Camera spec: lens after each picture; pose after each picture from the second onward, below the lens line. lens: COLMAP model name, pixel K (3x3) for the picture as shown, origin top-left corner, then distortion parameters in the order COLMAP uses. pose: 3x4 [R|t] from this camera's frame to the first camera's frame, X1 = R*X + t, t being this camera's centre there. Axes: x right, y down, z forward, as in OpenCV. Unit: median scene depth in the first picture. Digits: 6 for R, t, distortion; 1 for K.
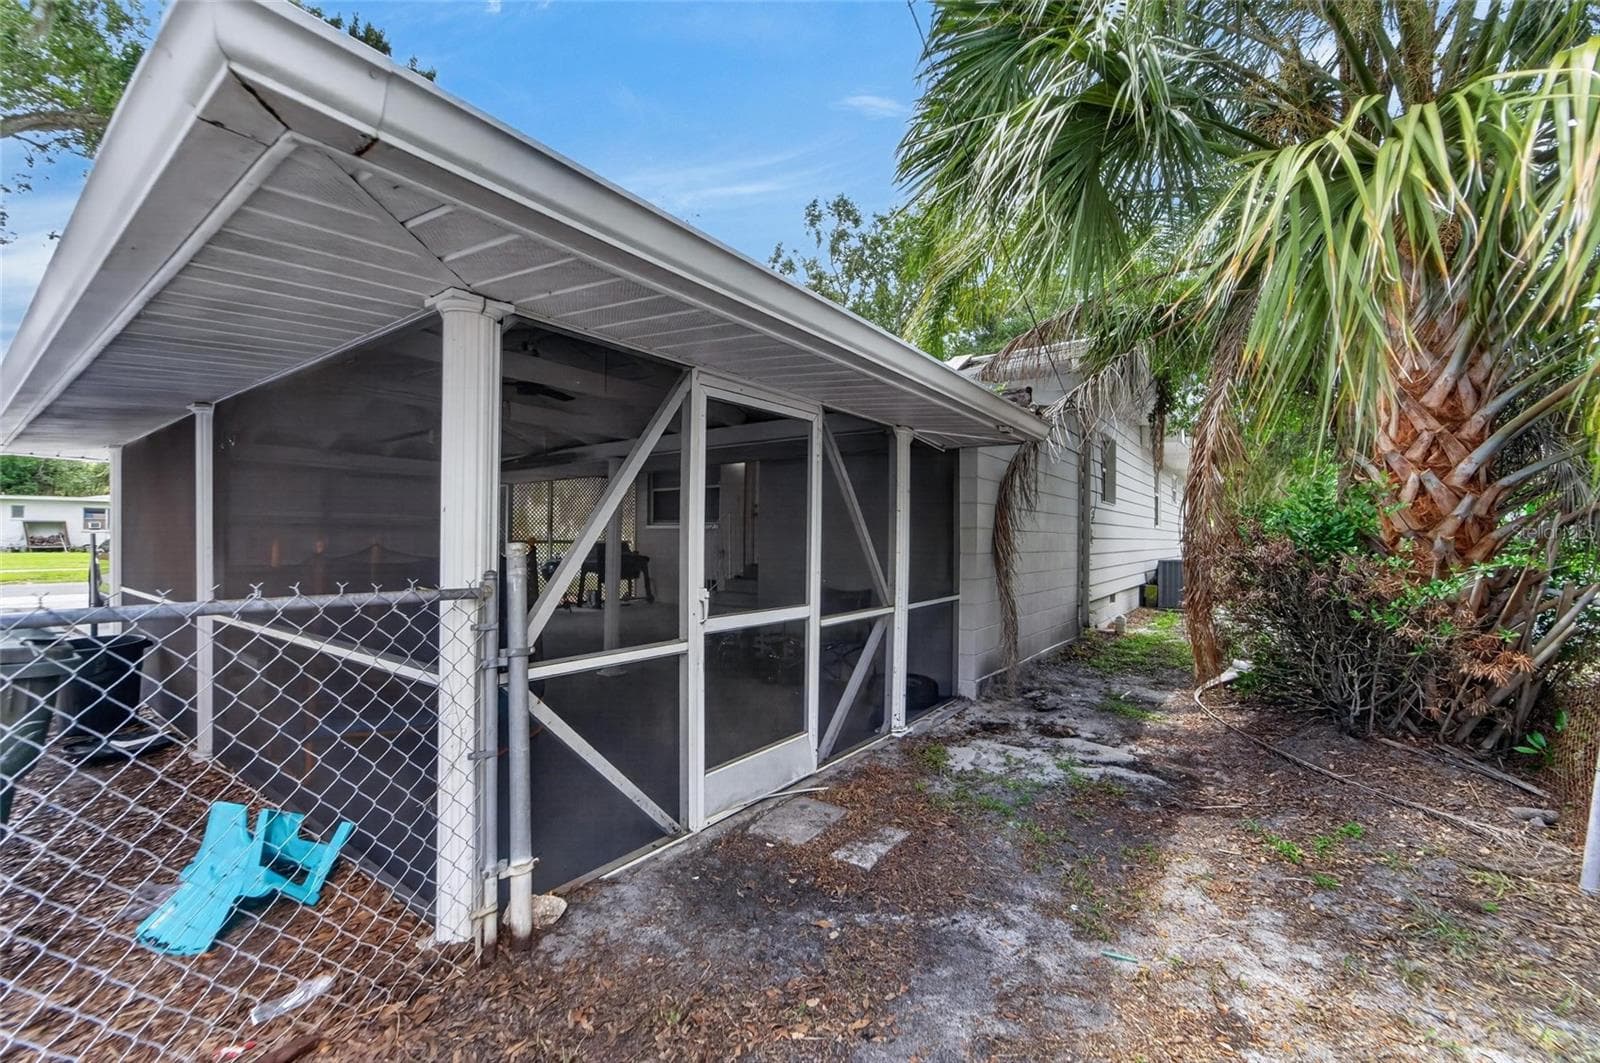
lens RADIAL K [[666.1, 0, 788.2], [0, 666.1, 527.8], [0, 0, 1]] dist [-0.000715, 0.000099]
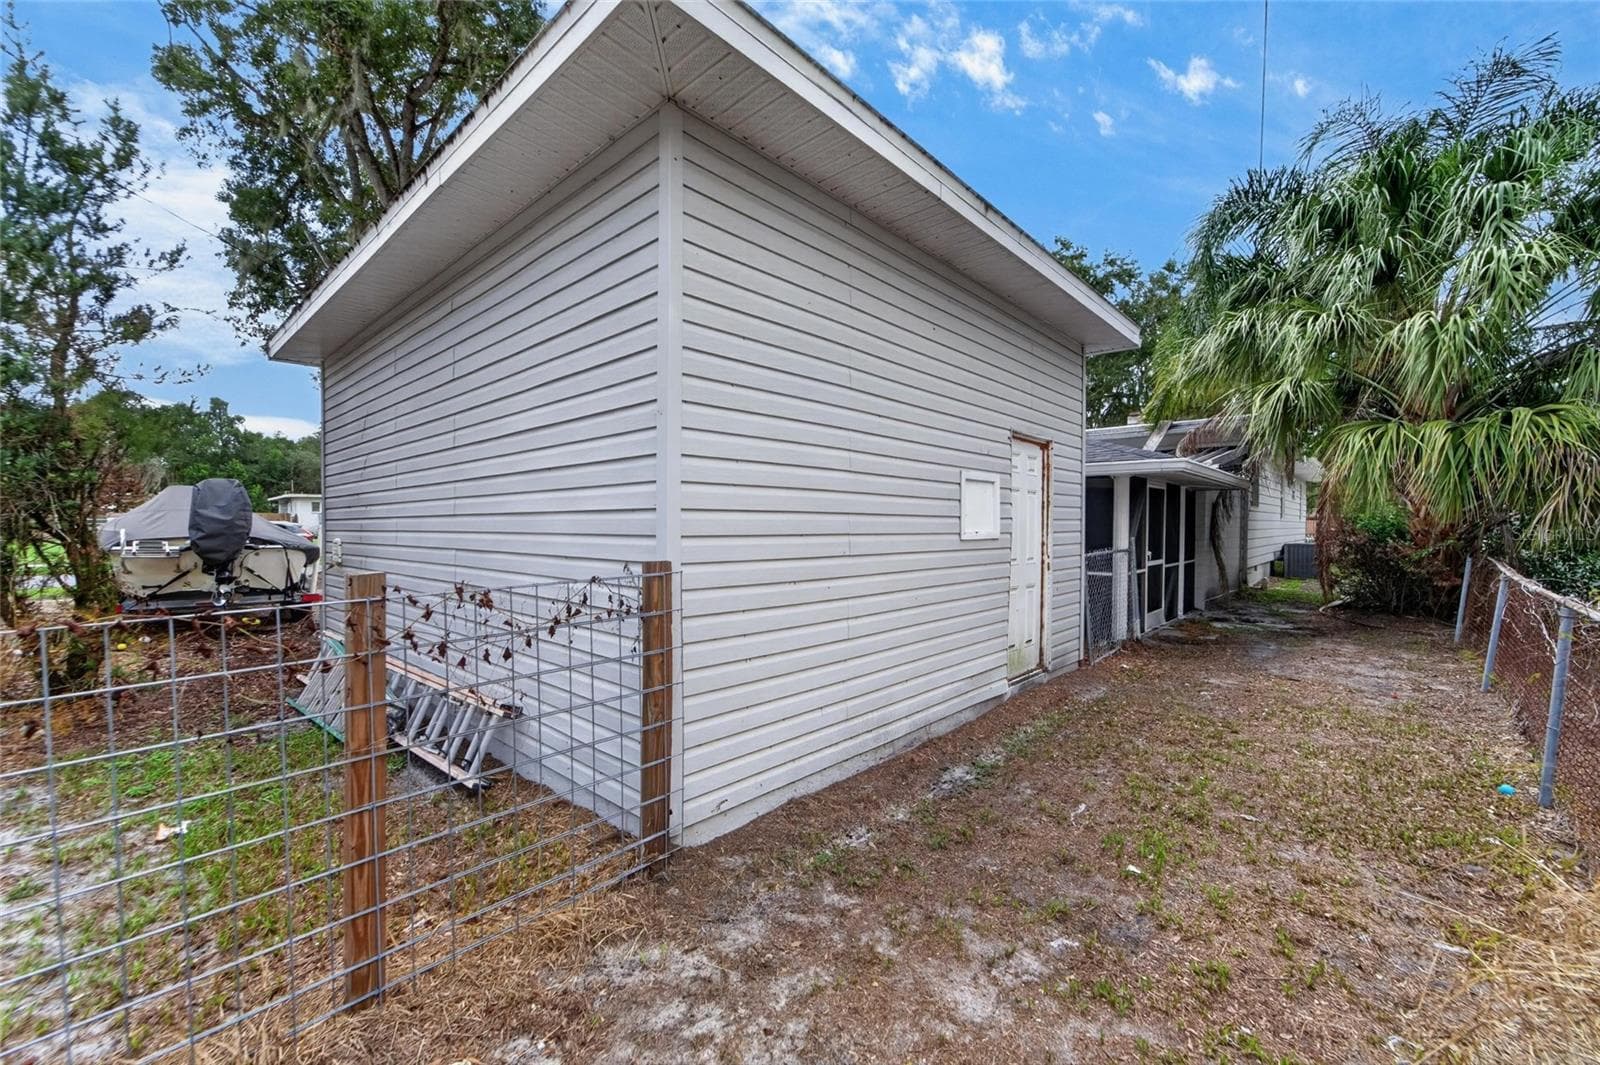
lens RADIAL K [[627.6, 0, 814.5], [0, 627.6, 528.4], [0, 0, 1]] dist [0.000852, 0.000315]
pose [[0.994259, -0.002124, -0.106981, -0.465186], [0.004328, 0.999783, 0.020377, -0.025652], [0.106915, -0.020723, 0.994052, -0.690604]]
